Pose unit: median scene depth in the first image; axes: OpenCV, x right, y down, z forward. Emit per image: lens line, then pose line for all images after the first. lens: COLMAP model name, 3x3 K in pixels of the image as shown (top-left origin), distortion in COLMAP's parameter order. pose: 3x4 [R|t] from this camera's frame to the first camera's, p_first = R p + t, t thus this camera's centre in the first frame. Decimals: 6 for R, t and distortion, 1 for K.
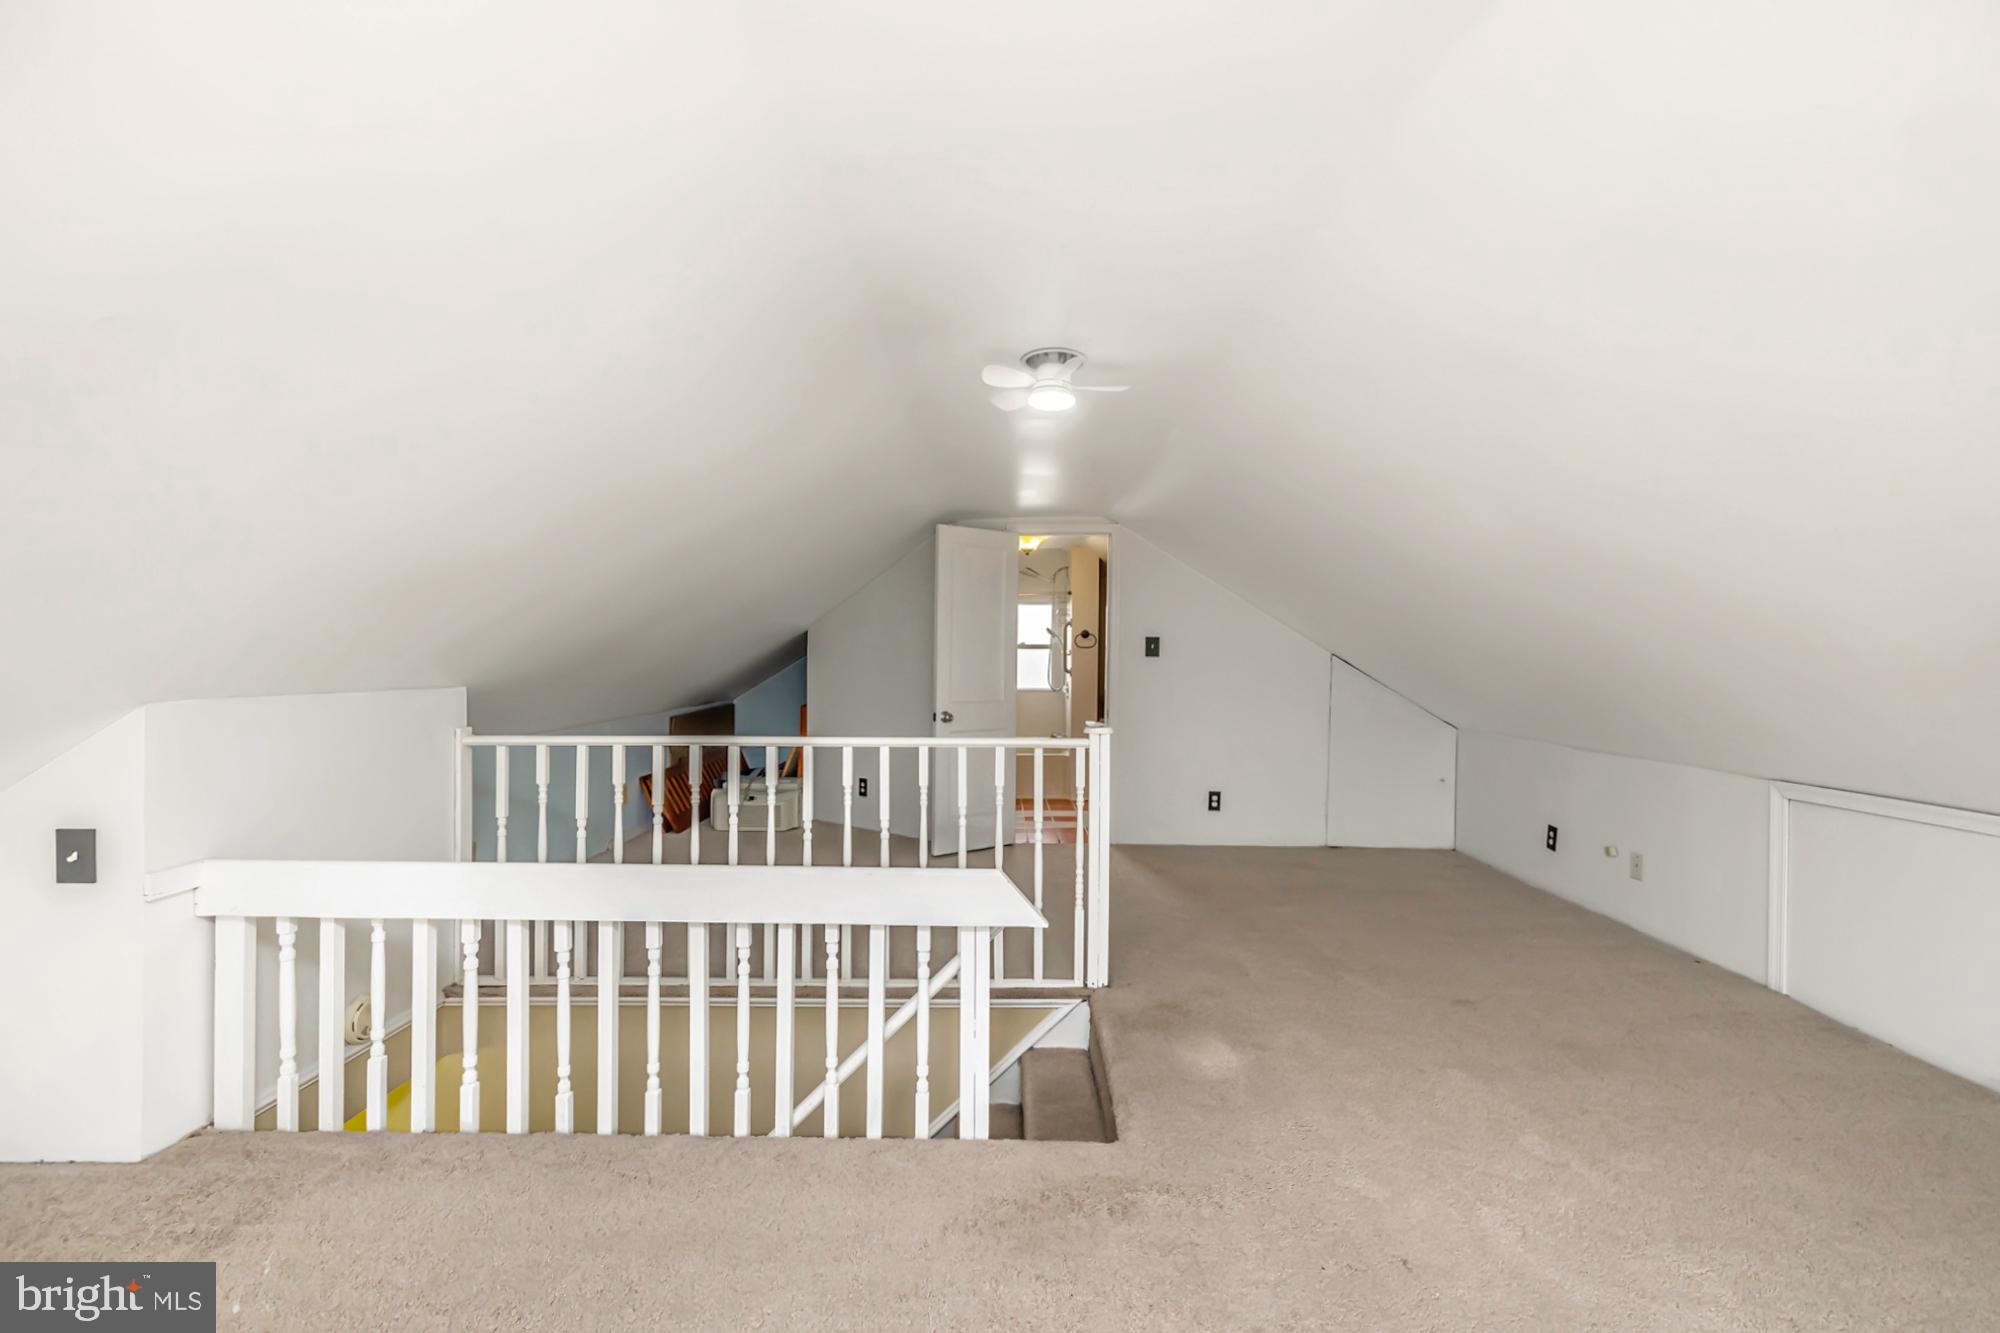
lens RADIAL K [[858.7, 0, 1000.0], [0, 858.7, 666.5], [0, 0, 1]] dist [0.024649, -0.013244]
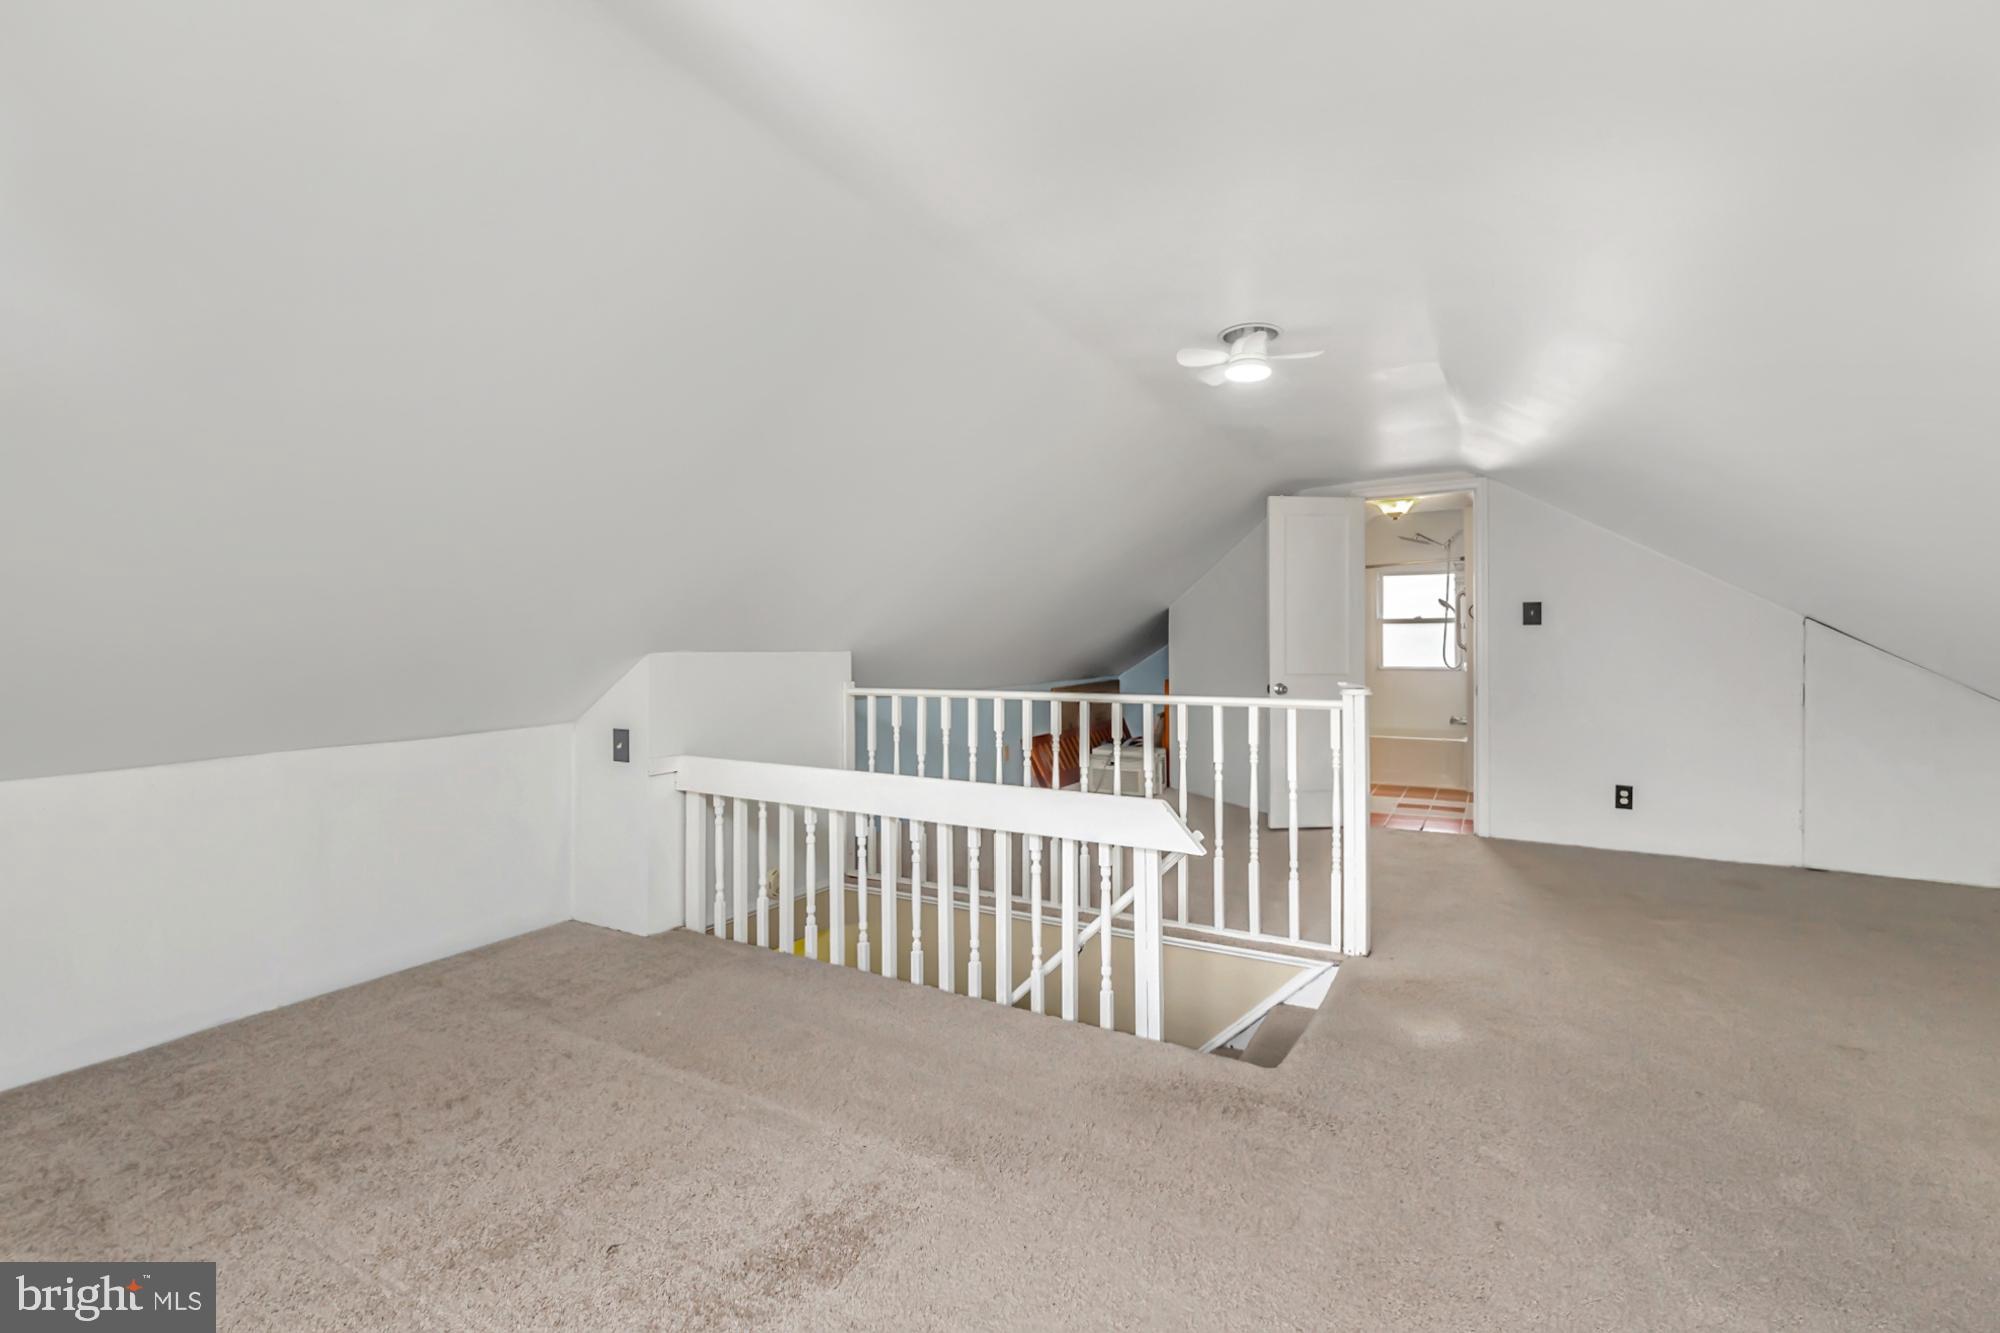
lens RADIAL K [[883.4, 0, 1001.1], [0, 883.4, 636.0], [0, 0, 1]] dist [0.001153, 0.000286]
pose [[0.868466, -0.013952, -0.495552, 0.264990], [0.002862, 0.999728, -0.023131, 0.032842], [0.495740, 0.018670, 0.868270, -0.072750]]
